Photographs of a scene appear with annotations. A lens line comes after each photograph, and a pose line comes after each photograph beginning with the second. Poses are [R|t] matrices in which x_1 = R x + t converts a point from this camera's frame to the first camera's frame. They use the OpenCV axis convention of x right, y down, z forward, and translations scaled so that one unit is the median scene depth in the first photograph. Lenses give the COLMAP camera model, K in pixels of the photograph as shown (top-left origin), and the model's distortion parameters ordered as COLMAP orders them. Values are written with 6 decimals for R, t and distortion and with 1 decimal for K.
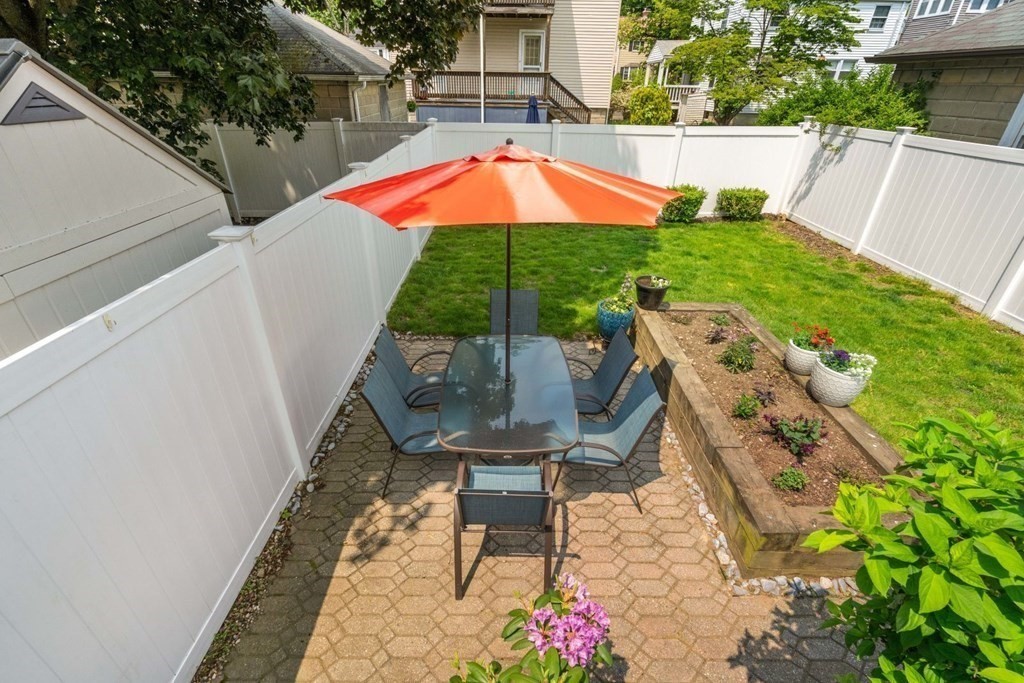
lens RADIAL K [[466.6, 0, 512.0], [0, 466.6, 341.5], [0, 0, 1]] dist [0.006697, 0.000208]
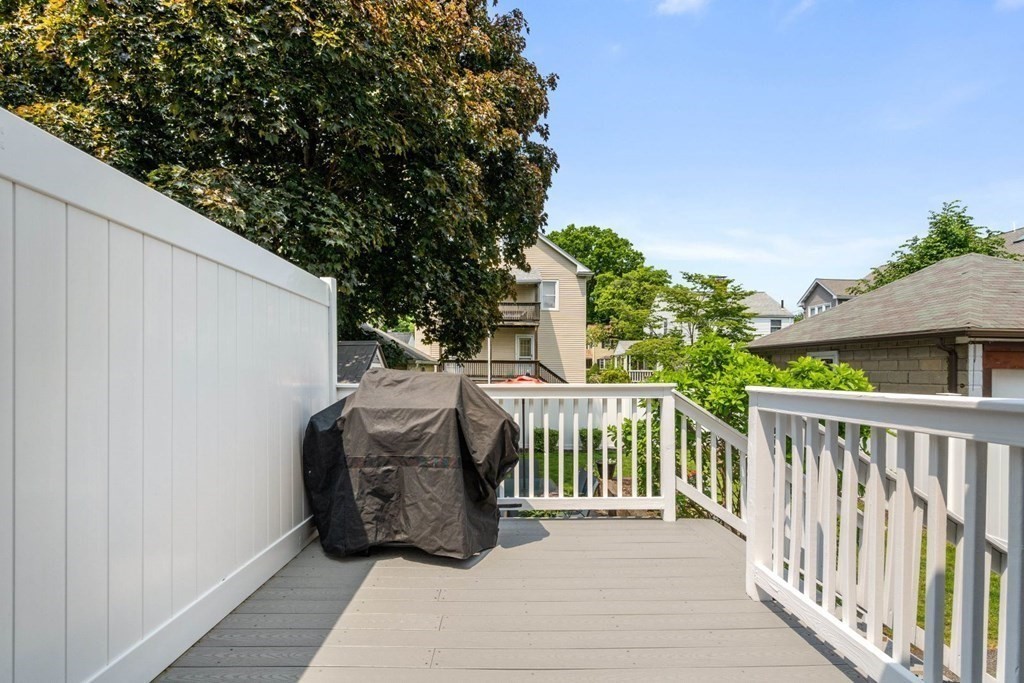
lens RADIAL K [[475.2, 0, 515.0], [0, 475.2, 361.2], [0, 0, 1]] dist [-0.001893, -0.000303]
pose [[0.999794, -0.005001, 0.019663, -0.027535], [0.014249, 0.863010, -0.504986, 0.223255], [-0.014444, 0.505162, 0.862903, -0.346748]]
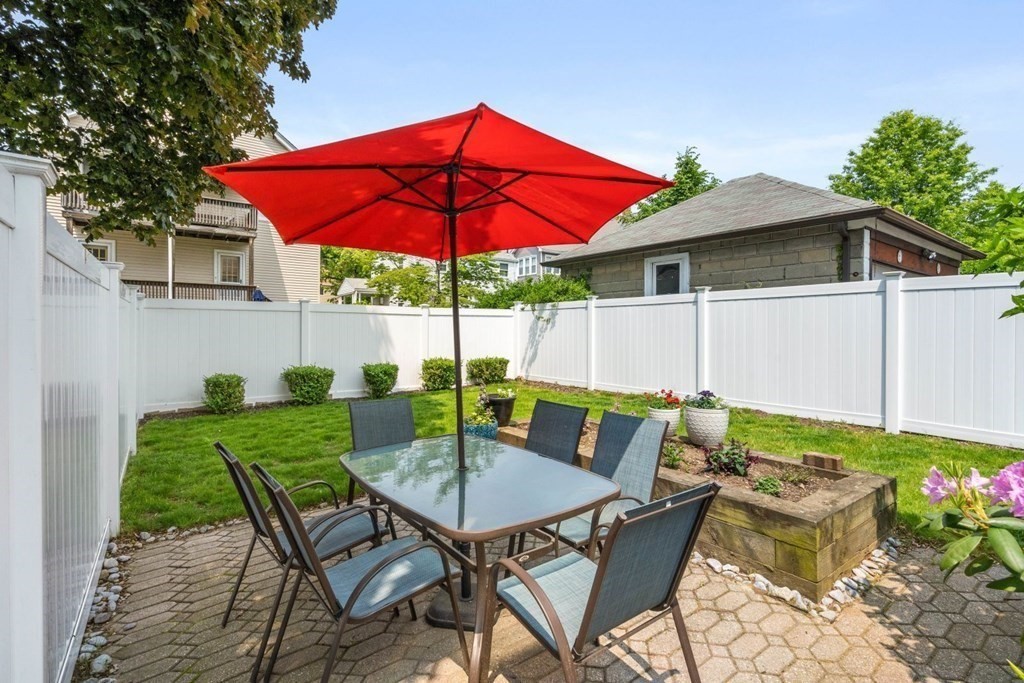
lens RADIAL K [[474.7, 0, 513.1], [0, 474.7, 323.7], [0, 0, 1]] dist [-0.001308, 0.000421]
pose [[0.804491, -0.006769, 0.593926, -0.134736], [0.297869, 0.869704, -0.393561, 0.072198], [-0.513876, 0.493528, 0.701685, 0.128817]]
